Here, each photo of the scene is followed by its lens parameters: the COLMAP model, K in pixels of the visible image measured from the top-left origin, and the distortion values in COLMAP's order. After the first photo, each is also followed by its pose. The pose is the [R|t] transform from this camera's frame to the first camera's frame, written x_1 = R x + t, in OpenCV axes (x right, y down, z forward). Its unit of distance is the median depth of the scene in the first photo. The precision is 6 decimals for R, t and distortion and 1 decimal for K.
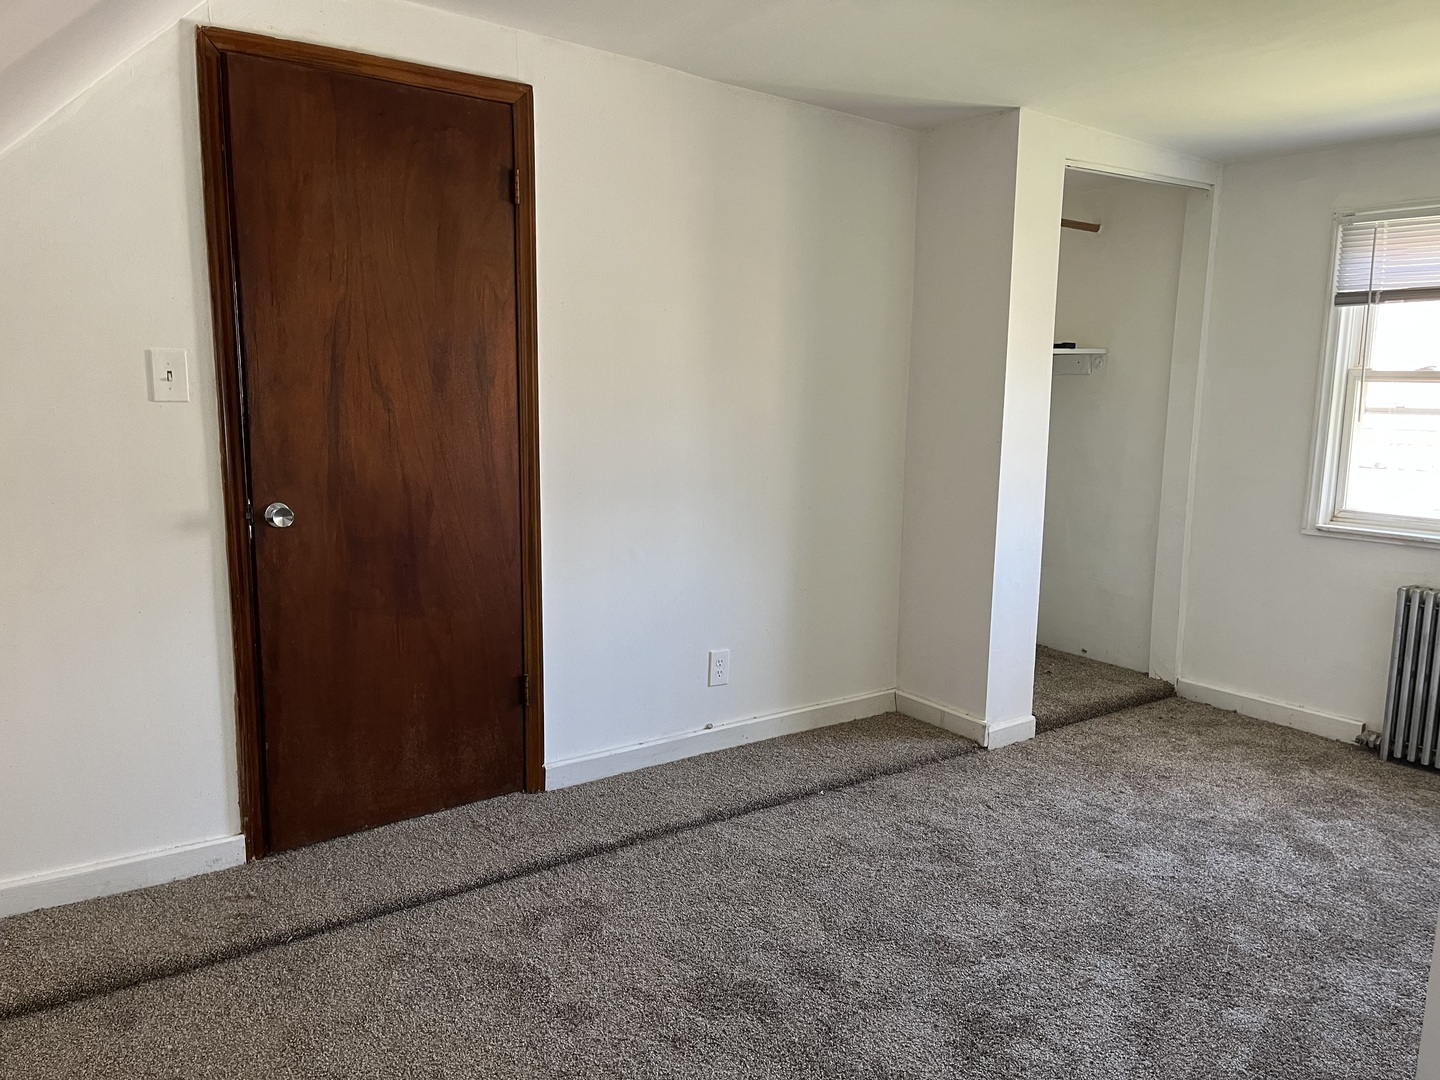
lens RADIAL K [[1088.9, 0, 721.8], [0, 1088.9, 542.7], [0, 0, 1]] dist [-0.002798, -0.005258]
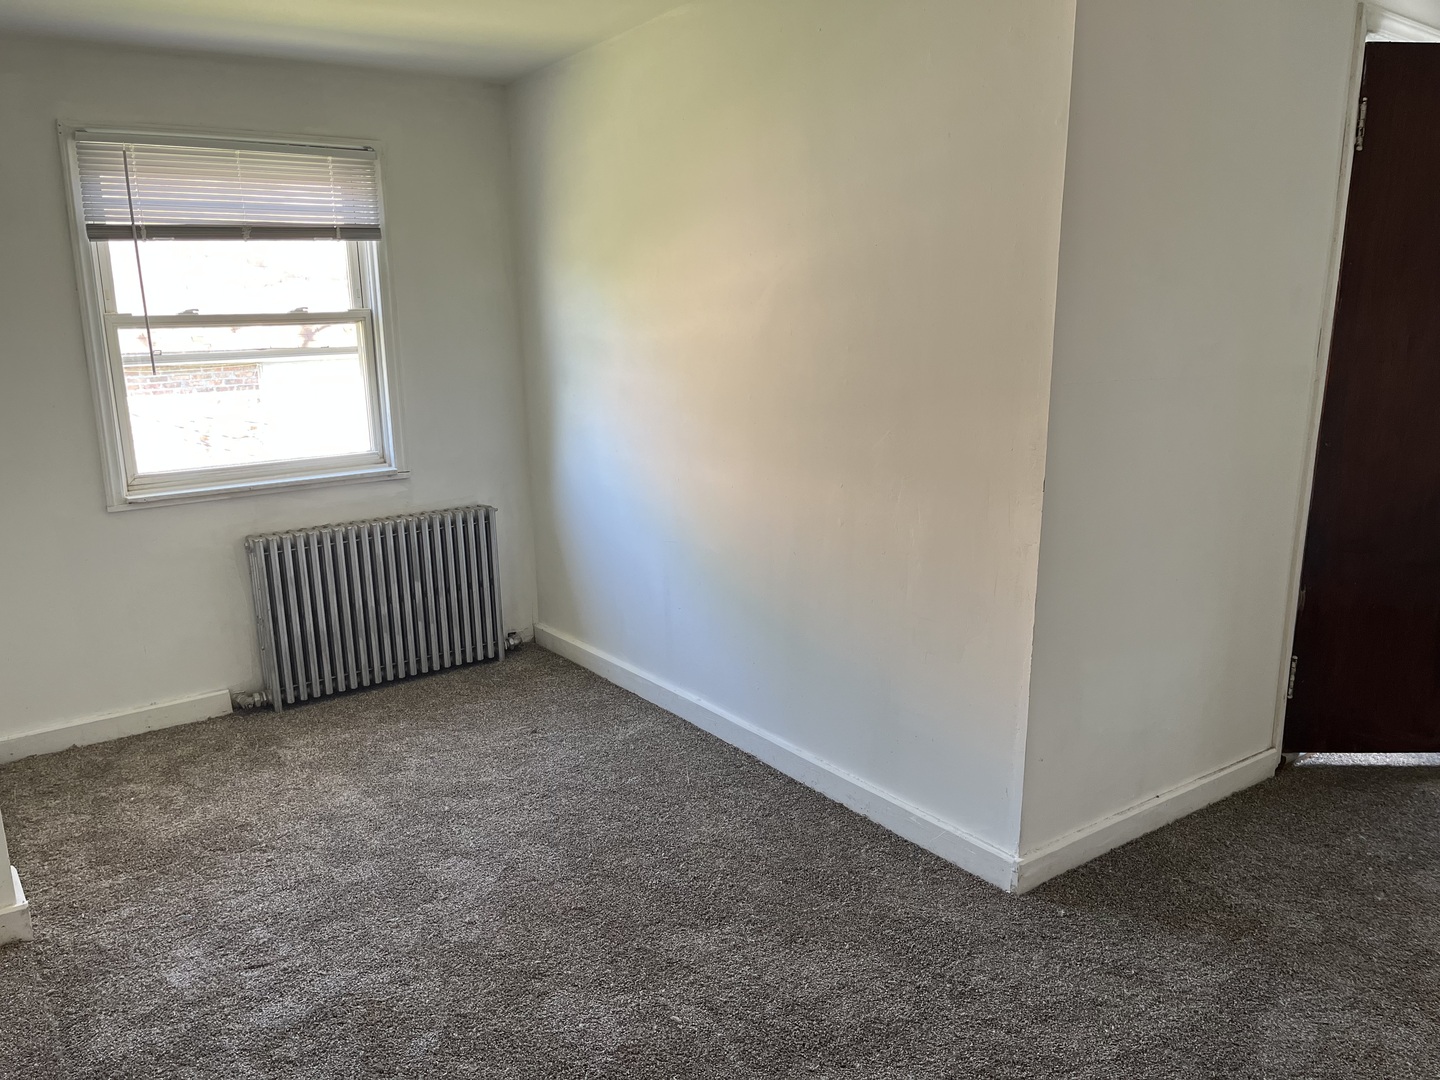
lens RADIAL K [[1088.9, 0, 722.2], [0, 1088.9, 546.4], [0, 0, 1]] dist [-0.002798, -0.005258]
pose [[-0.047472, -0.242825, 0.968908, -0.336899], [0.156925, 0.956143, 0.247315, -0.126369], [-0.986469, 0.163786, -0.007284, 0.580835]]
